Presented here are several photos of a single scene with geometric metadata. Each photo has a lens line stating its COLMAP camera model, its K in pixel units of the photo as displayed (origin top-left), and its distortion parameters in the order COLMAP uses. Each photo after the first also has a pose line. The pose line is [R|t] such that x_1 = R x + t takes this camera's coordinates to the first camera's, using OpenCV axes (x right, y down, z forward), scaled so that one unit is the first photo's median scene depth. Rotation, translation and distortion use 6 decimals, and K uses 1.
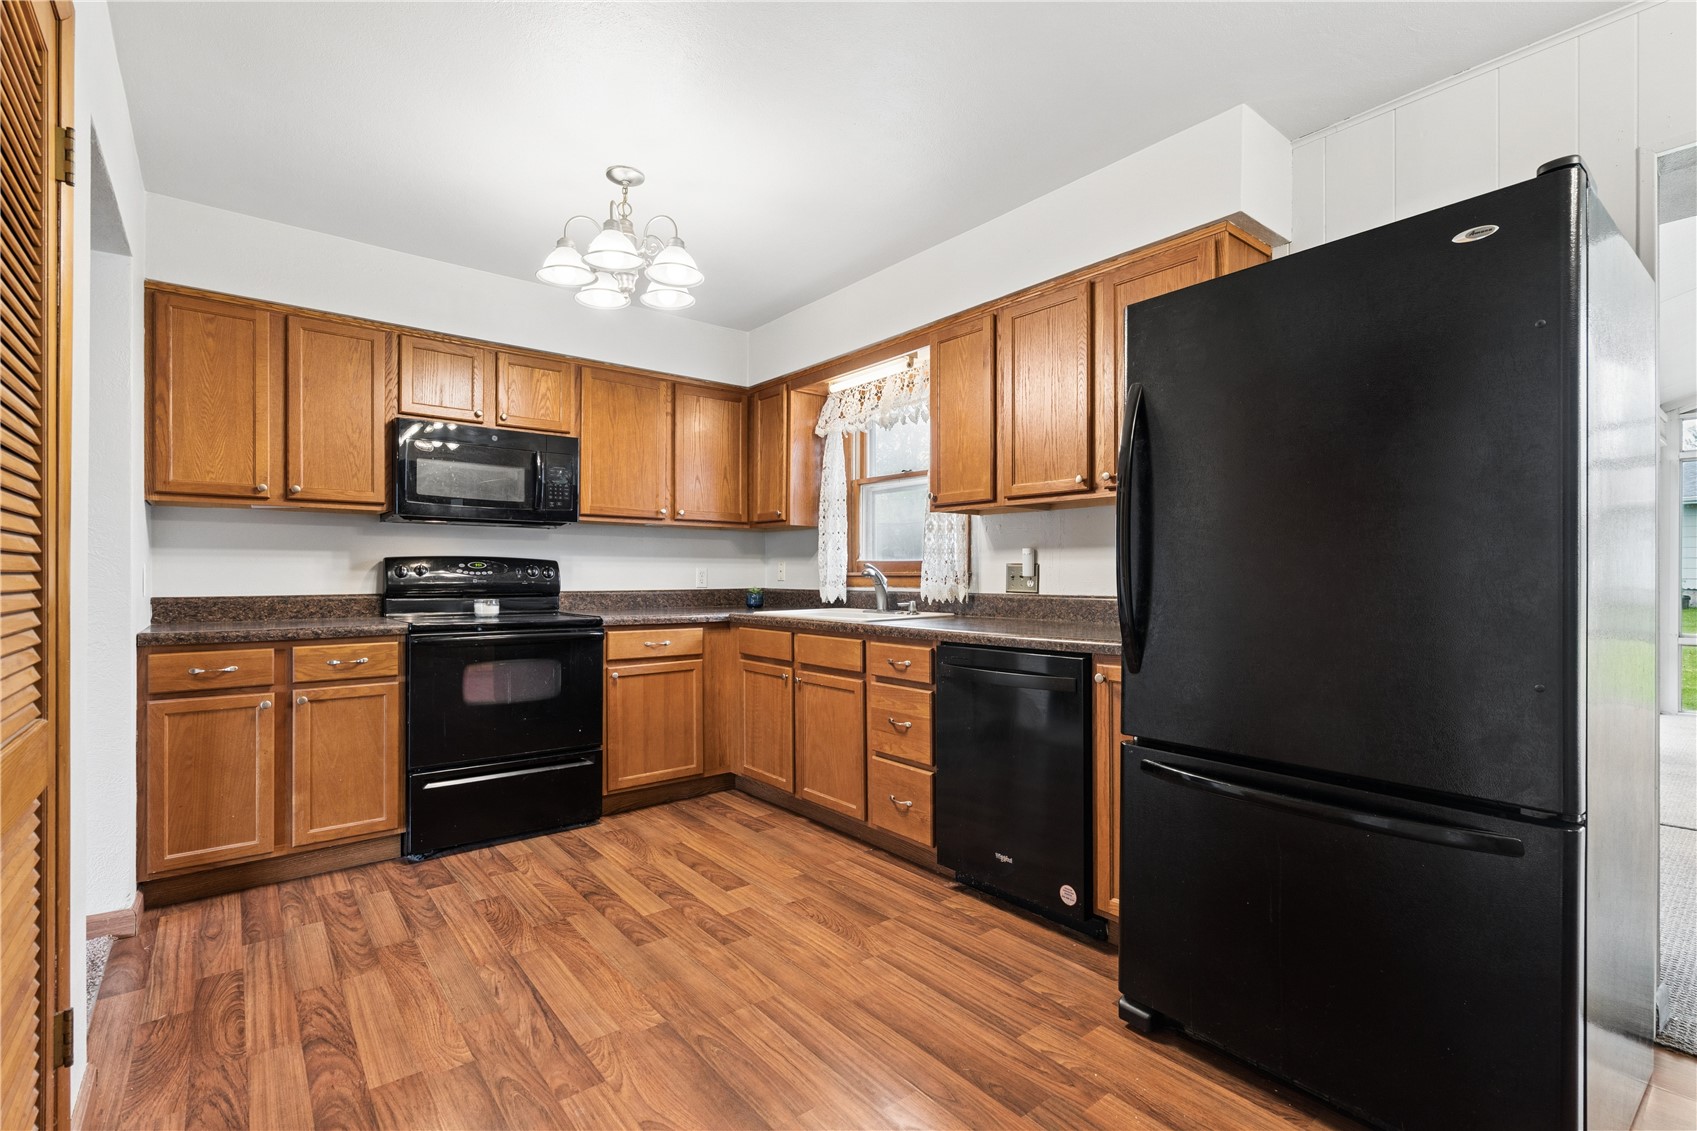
lens RADIAL K [[781.0, 0, 848.5], [0, 781.0, 565.5], [0, 0, 1]] dist [-0.001894, -0.000116]
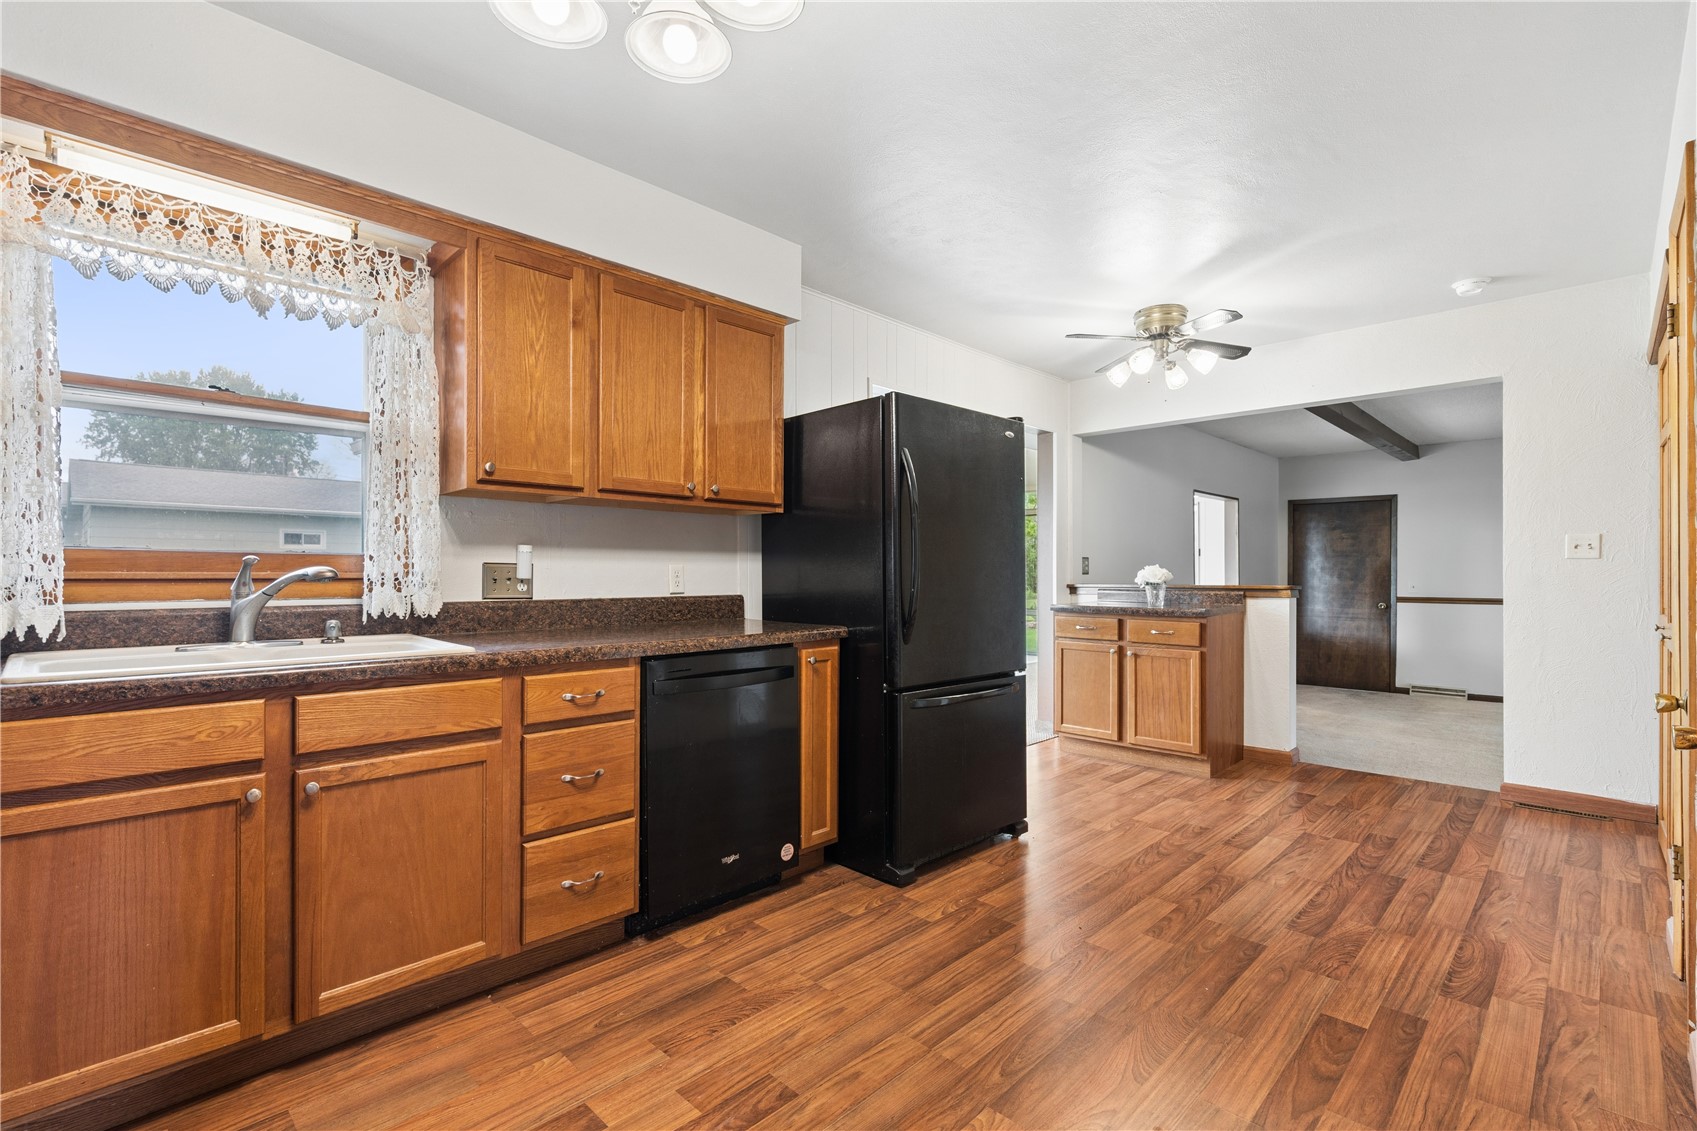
lens RADIAL K [[767.8, 0, 852.5], [0, 767.8, 578.5], [0, 0, 1]] dist [-0.001322, -0.000303]
pose [[-0.124610, -0.001308, 0.992205, -0.749526], [-0.012657, 0.999920, -0.000271, 0.010737], [-0.992125, -0.012593, -0.124616, 0.907302]]
